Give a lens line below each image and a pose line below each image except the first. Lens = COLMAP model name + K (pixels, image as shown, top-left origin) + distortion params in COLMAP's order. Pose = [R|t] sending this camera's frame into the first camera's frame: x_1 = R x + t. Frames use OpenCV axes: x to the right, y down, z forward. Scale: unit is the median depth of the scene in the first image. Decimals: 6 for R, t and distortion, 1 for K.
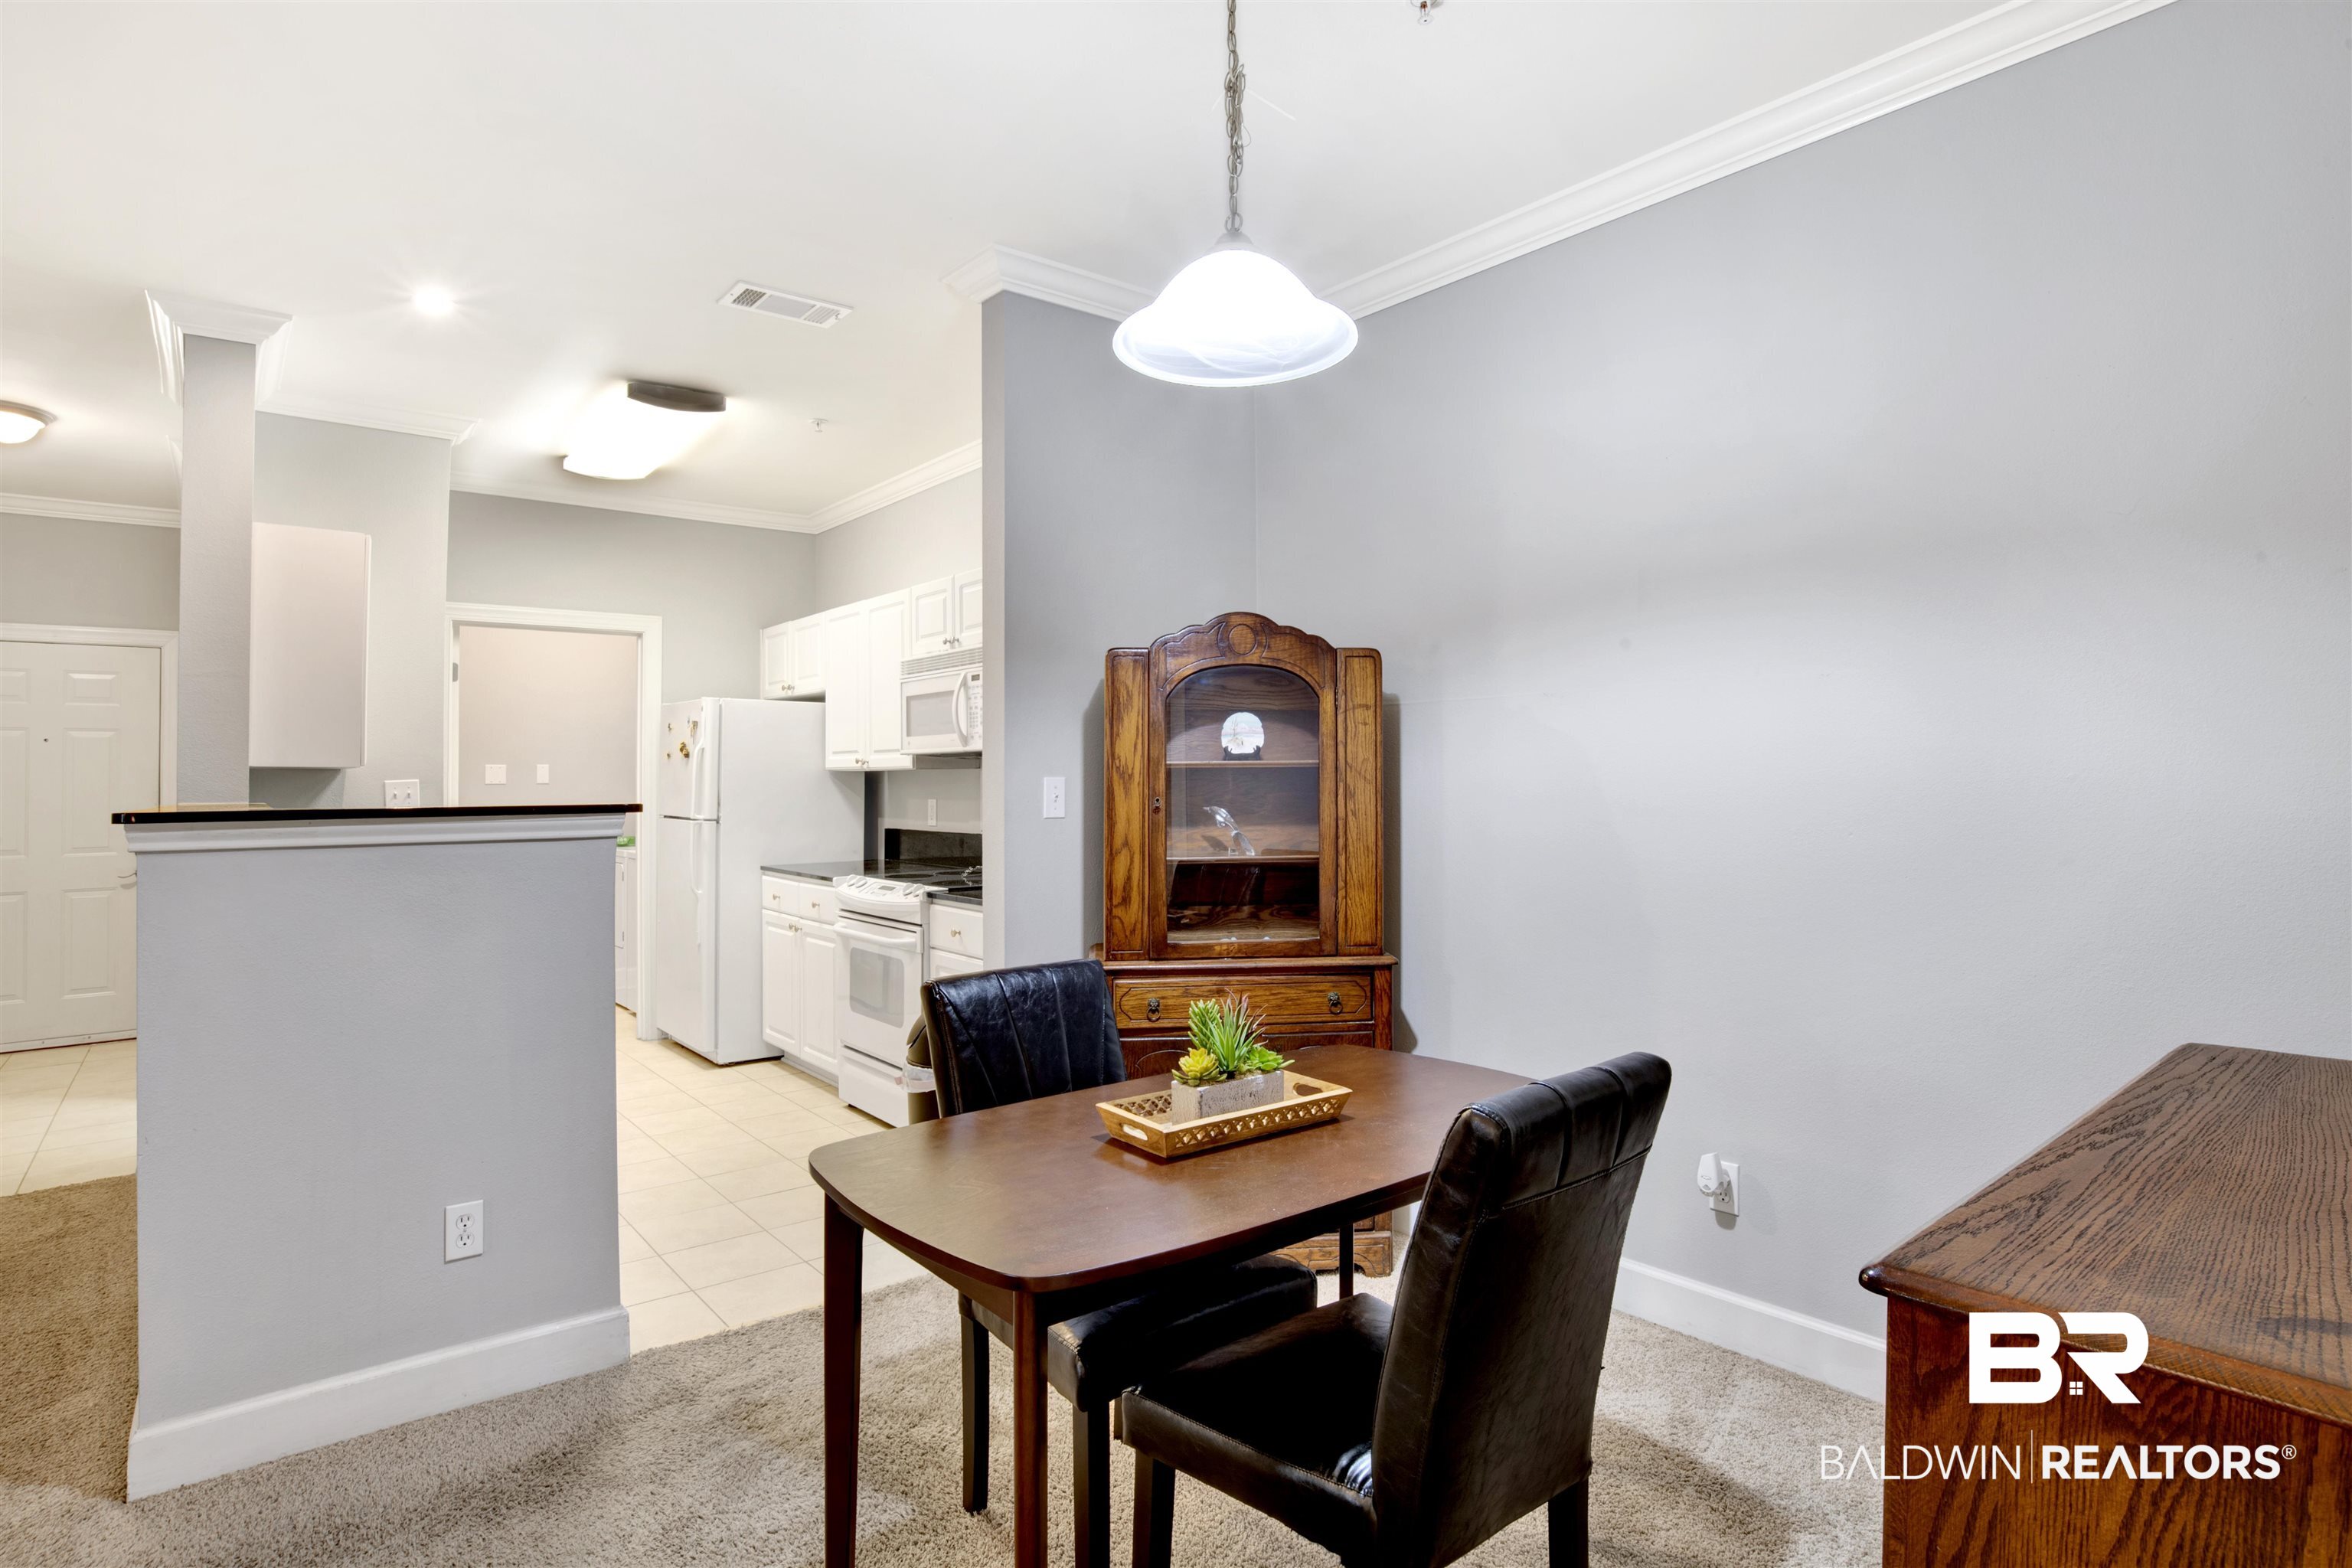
lens RADIAL K [[1235.0, 0, 1193.0], [0, 1235.0, 754.3], [0, 0, 1]] dist [-0.047037, 0.000202]
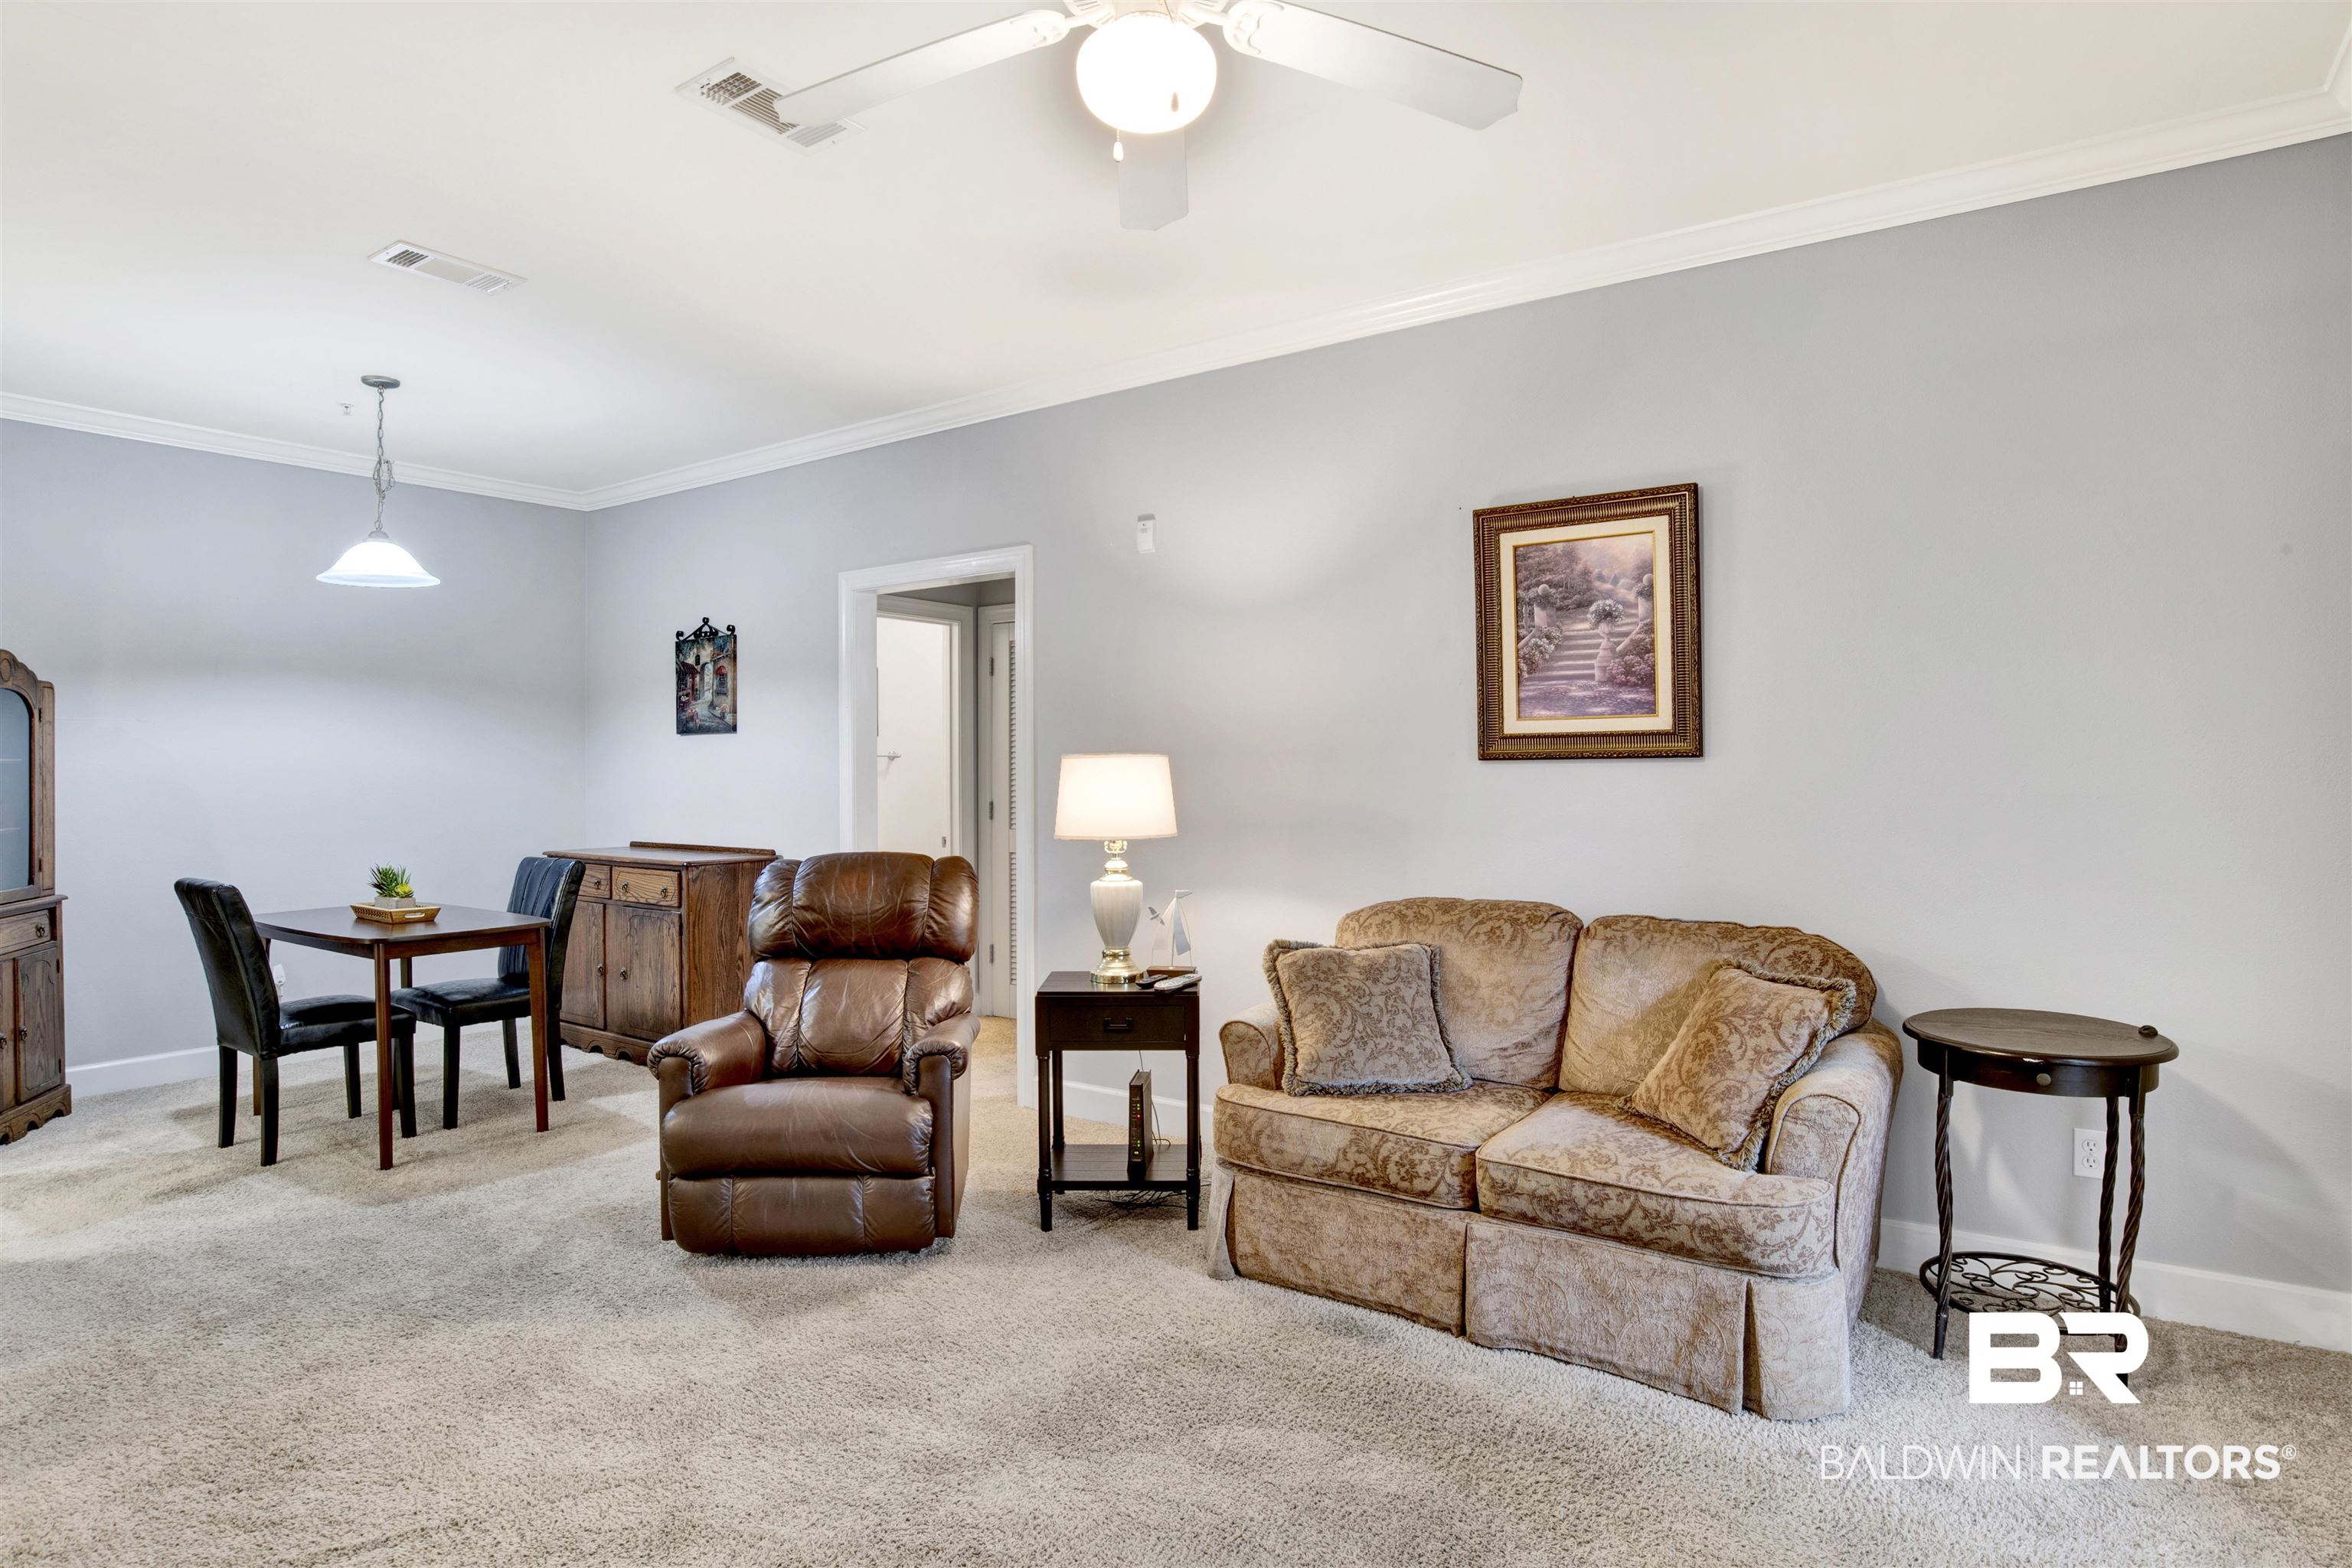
lens RADIAL K [[1256.0, 0, 1196.0], [0, 1256.0, 766.3], [0, 0, 1]] dist [-0.069439, 0.021926]
pose [[-0.282652, 0.010030, 0.959170, -1.081062], [-0.014196, 0.999792, -0.014638, 0.009415], [-0.959117, -0.017754, -0.282451, 0.076993]]
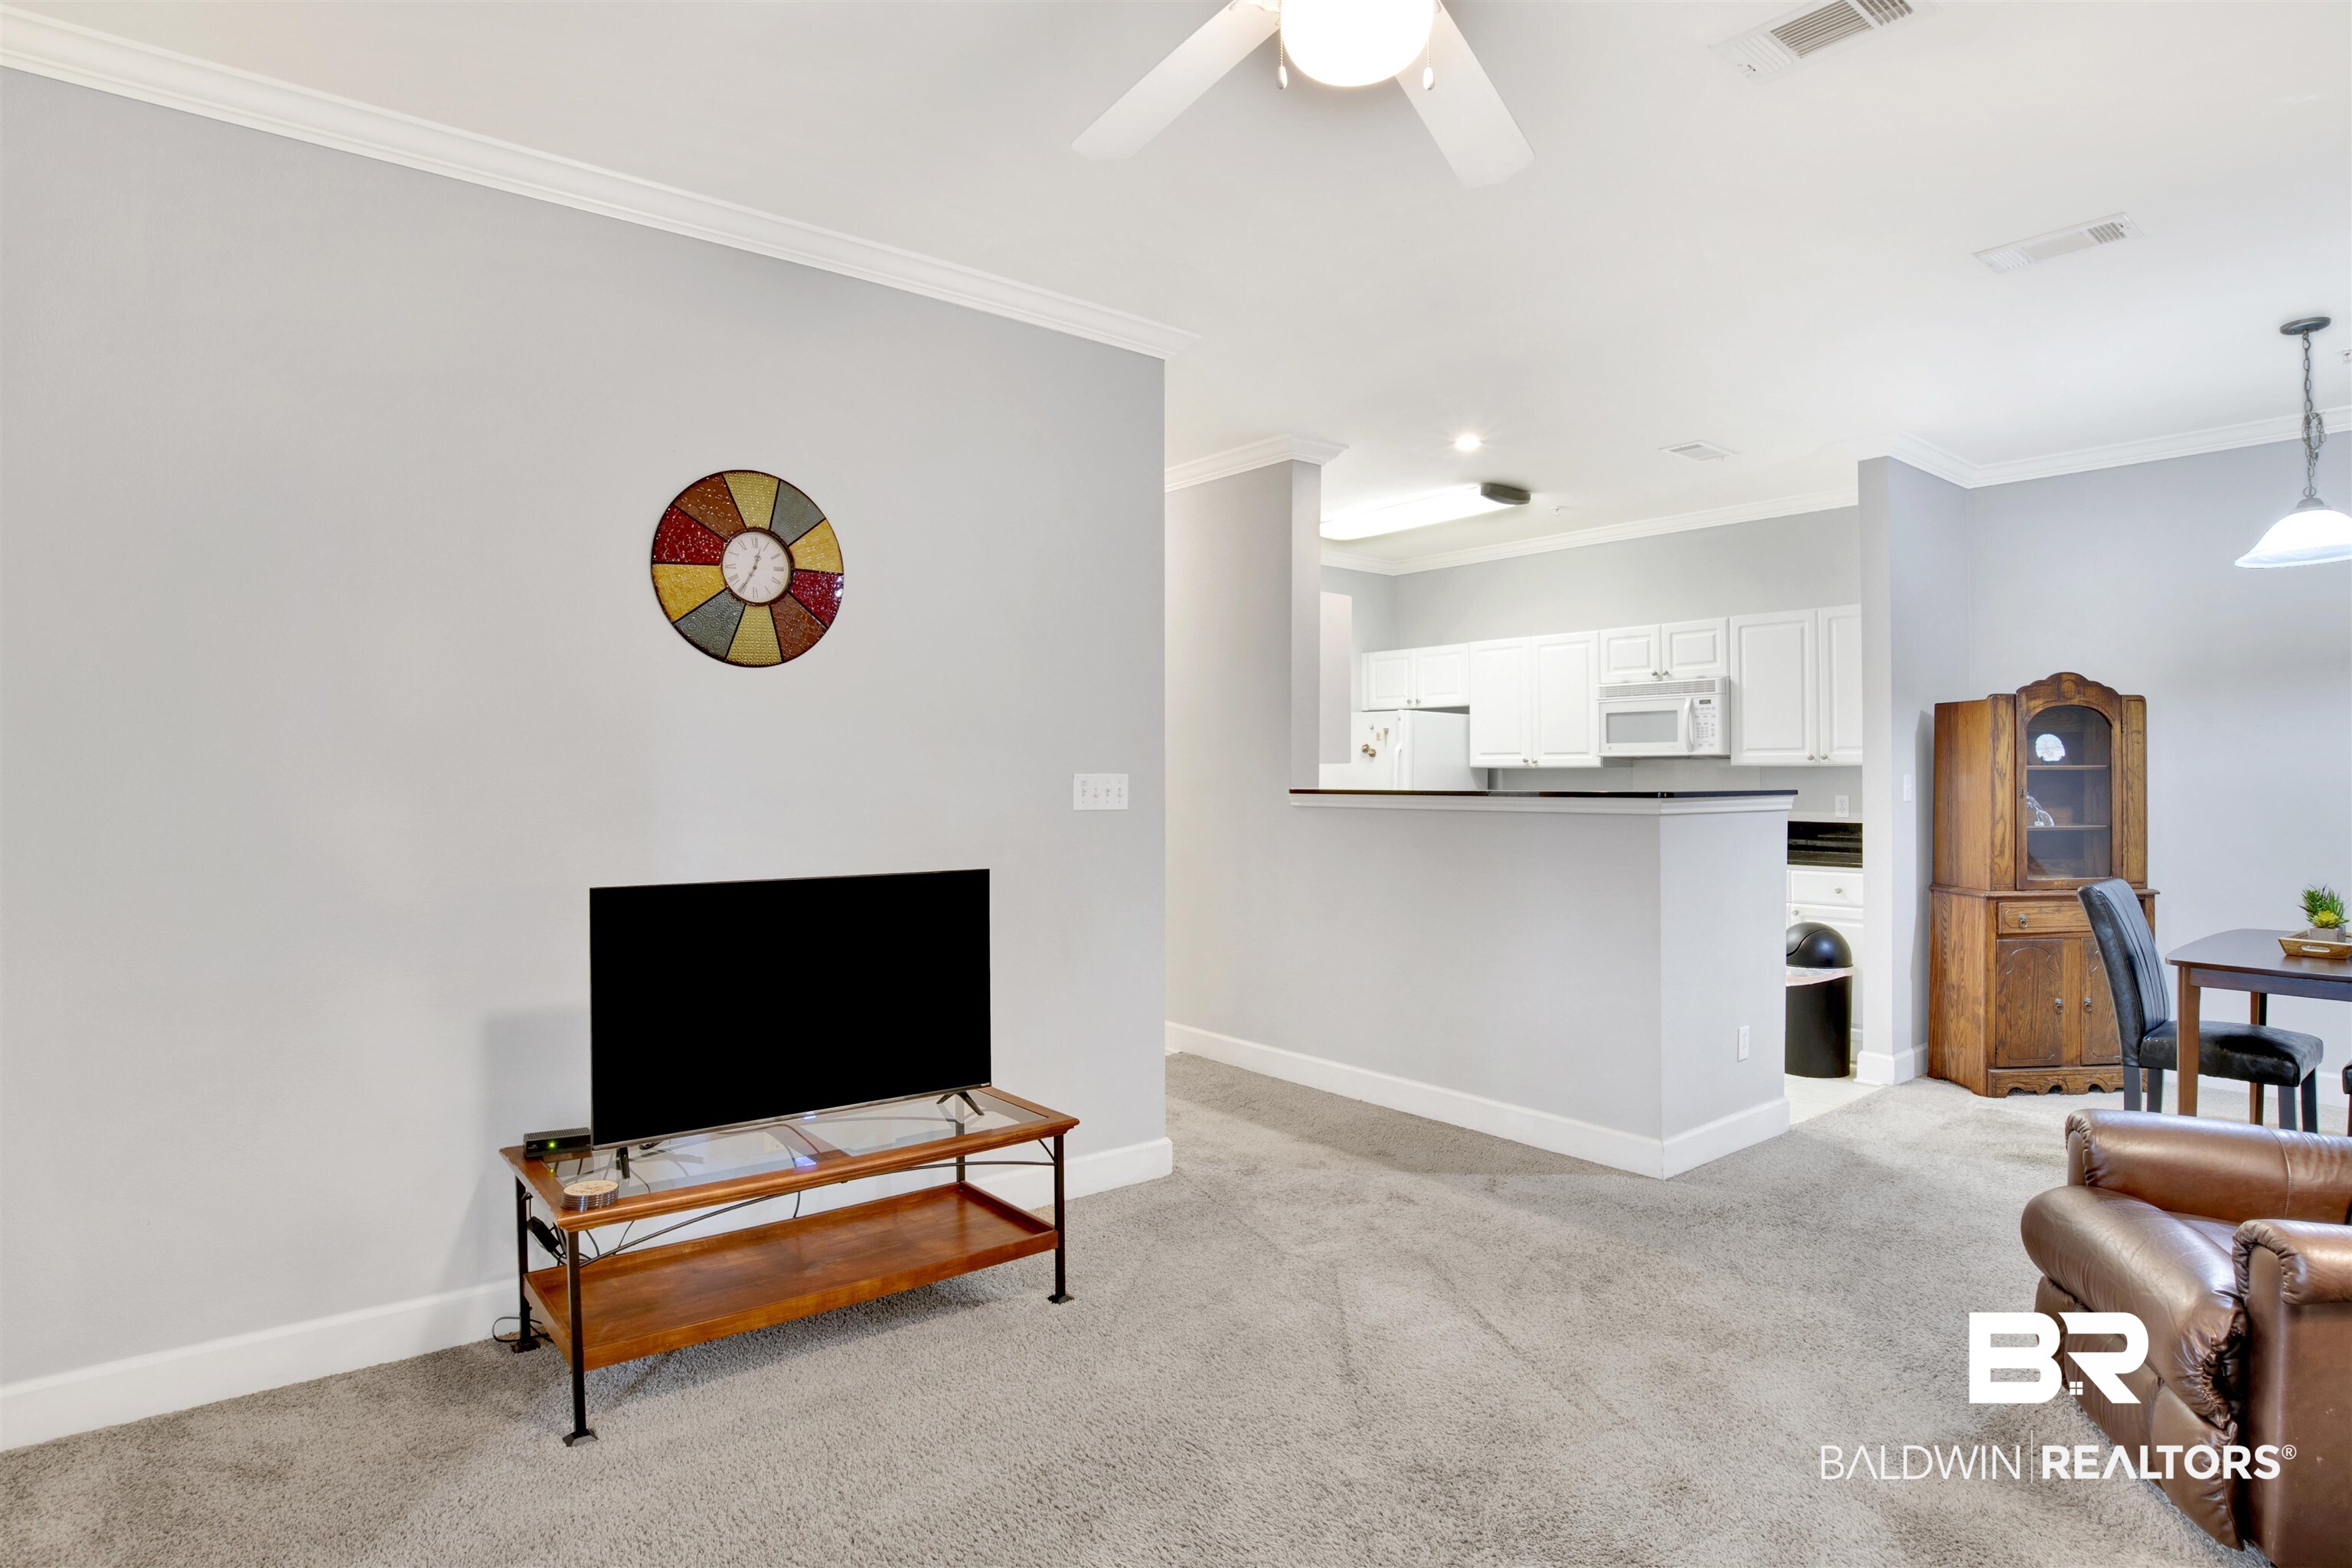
lens RADIAL K [[1256.0, 0, 1196.0], [0, 1256.0, 766.3], [0, 0, 1]] dist [-0.069439, 0.021926]
pose [[0.999942, 0.007090, 0.008092, -0.743262], [-0.007204, 0.999875, 0.014098, -0.005481], [-0.007991, -0.014156, 0.999868, -0.379066]]
